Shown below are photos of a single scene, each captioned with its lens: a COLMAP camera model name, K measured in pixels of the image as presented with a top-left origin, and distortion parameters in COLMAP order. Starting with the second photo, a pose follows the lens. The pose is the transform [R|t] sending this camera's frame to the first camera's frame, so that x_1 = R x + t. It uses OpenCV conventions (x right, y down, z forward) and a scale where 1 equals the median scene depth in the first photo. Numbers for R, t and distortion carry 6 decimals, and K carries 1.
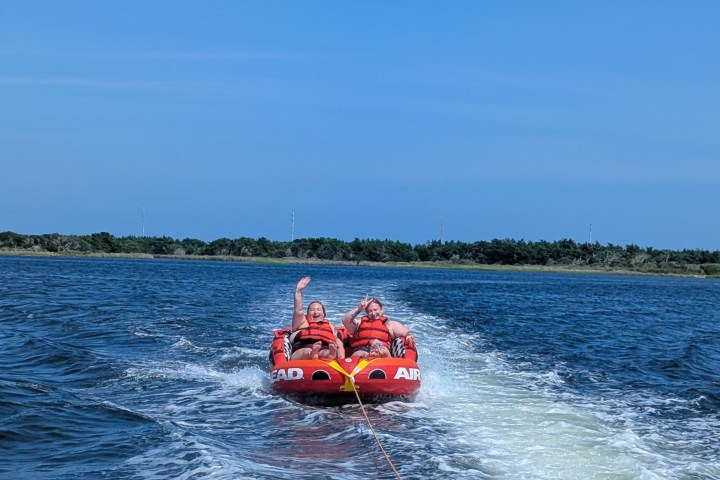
lens RADIAL K [[2128.3, 0, 360.0], [0, 2128.3, 240.0], [0, 0, 1]] dist [-0.598021, 0.918796]
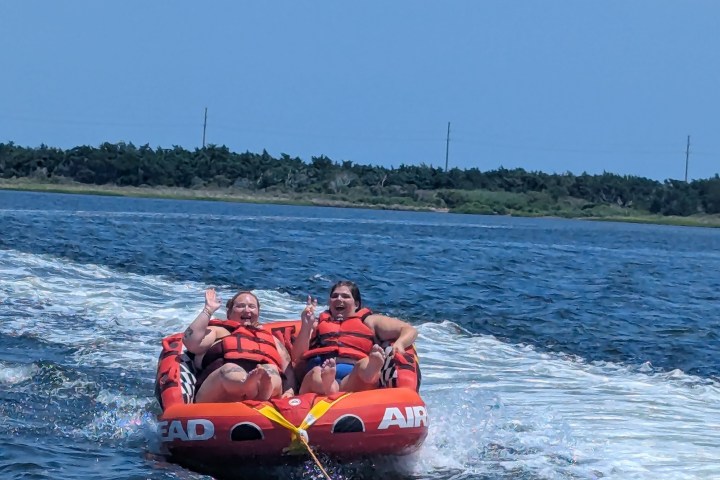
lens RADIAL K [[2128.3, 0, 360.0], [0, 2128.3, 240.0], [0, 0, 1]] dist [-0.598021, 0.918796]
pose [[0.768120, -0.010185, 0.640225, -0.266026], [-0.029955, 0.998207, 0.051820, -0.006146], [-0.639605, -0.058982, 0.766438, 0.509909]]
